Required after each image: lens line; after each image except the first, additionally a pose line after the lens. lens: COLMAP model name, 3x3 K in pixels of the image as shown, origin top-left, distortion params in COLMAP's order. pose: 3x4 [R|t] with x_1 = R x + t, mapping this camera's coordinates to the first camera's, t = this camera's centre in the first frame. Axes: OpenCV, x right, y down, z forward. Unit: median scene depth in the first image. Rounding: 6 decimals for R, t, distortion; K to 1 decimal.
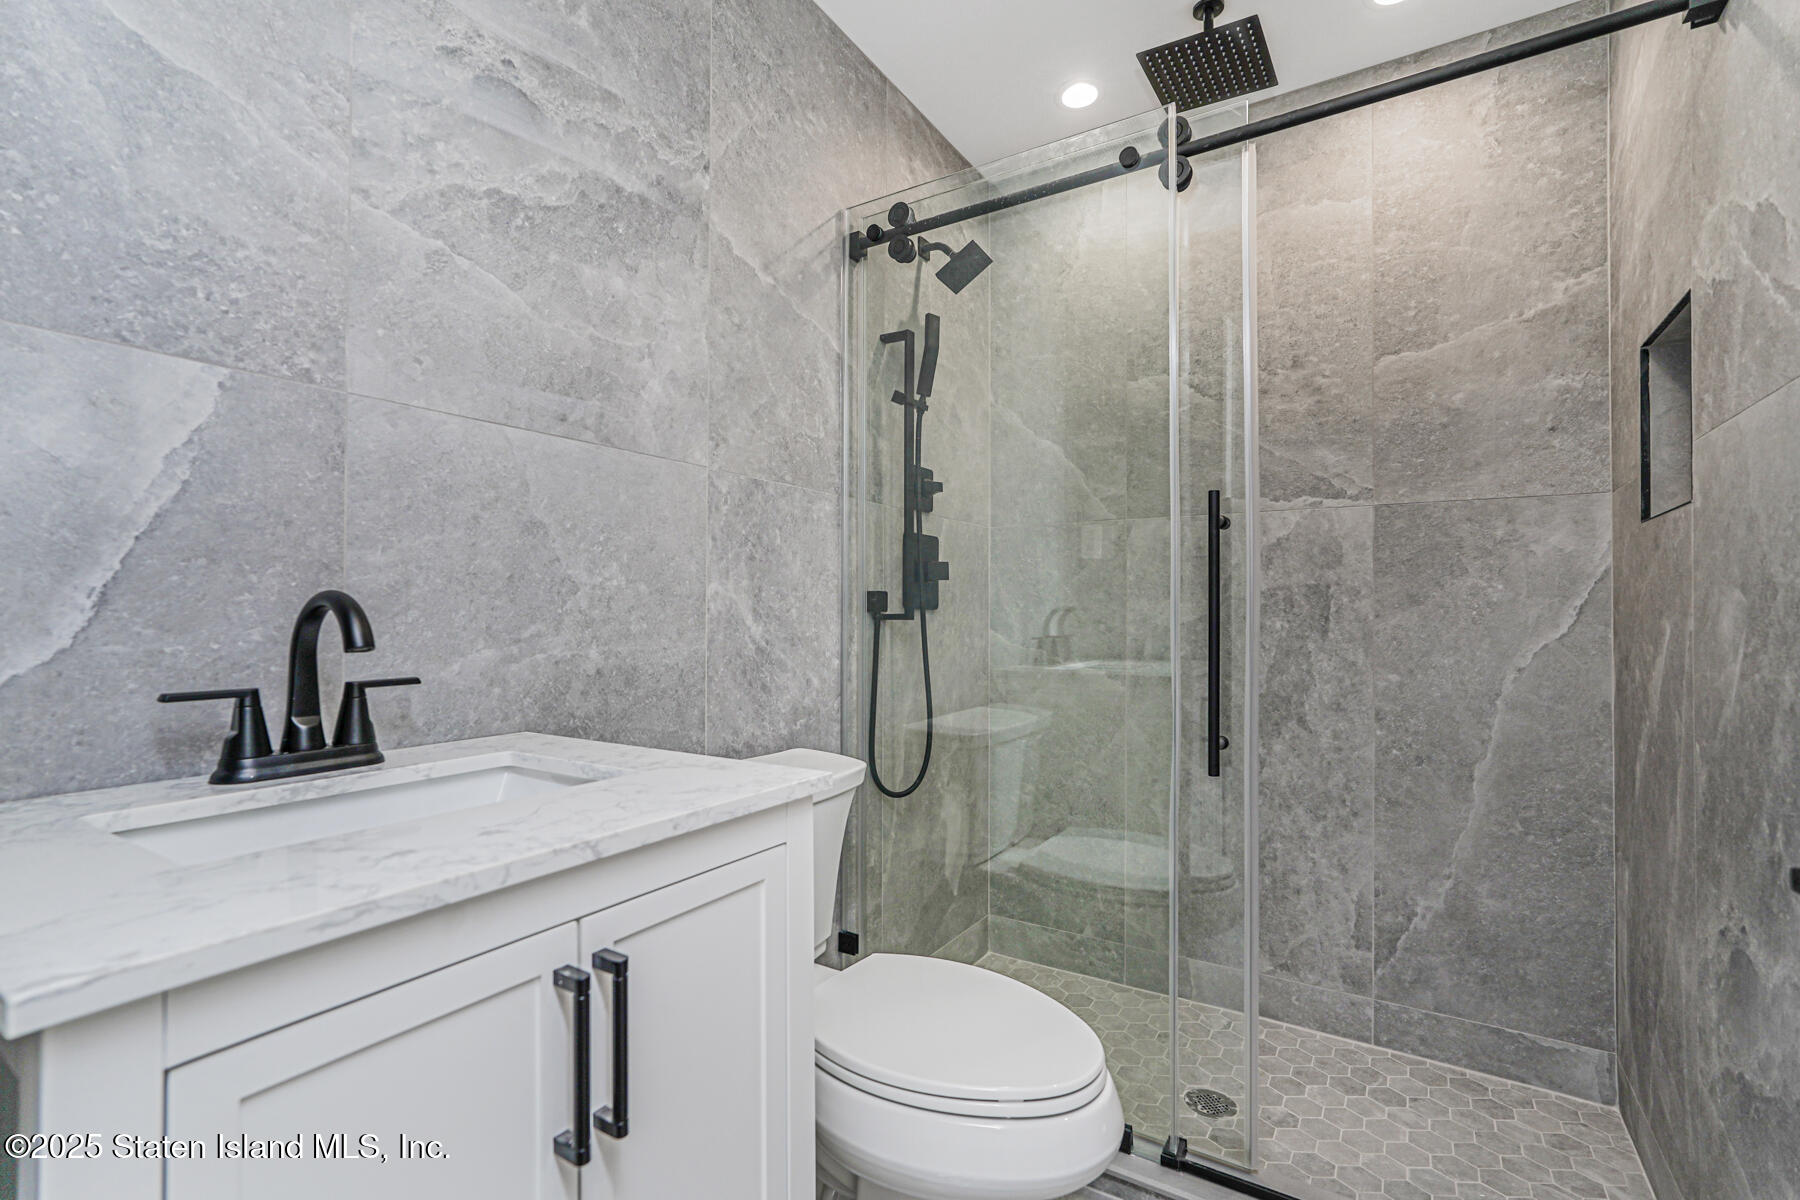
lens RADIAL K [[803.3, 0, 905.9], [0, 803.3, 605.6], [0, 0, 1]] dist [-0.010426, 0.008906]
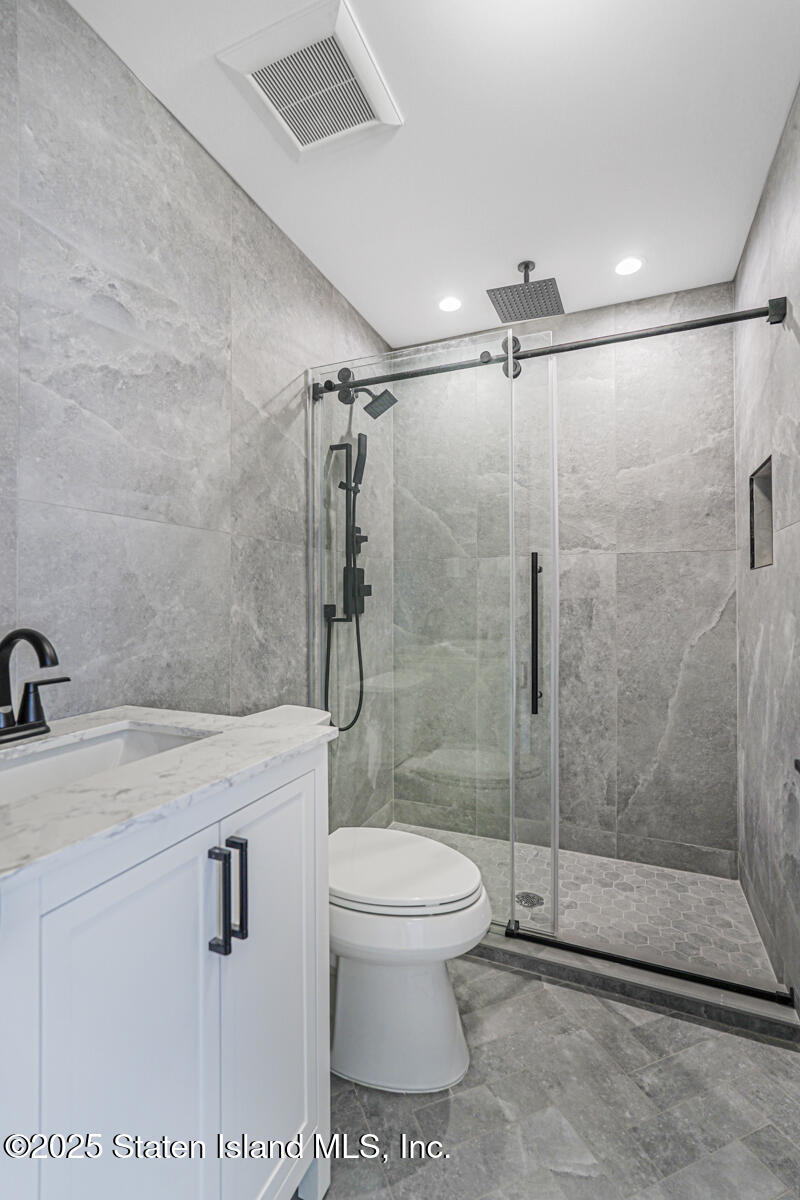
lens RADIAL K [[535.5, 0, 393.1], [0, 535.5, 600.1], [0, 0, 1]] dist [-0.010426, 0.008906]
pose [[0.989179, -0.010878, 0.146310, -0.084698], [0.009033, 0.999871, 0.013271, -0.050928], [-0.146436, -0.011805, 0.989150, -0.104449]]
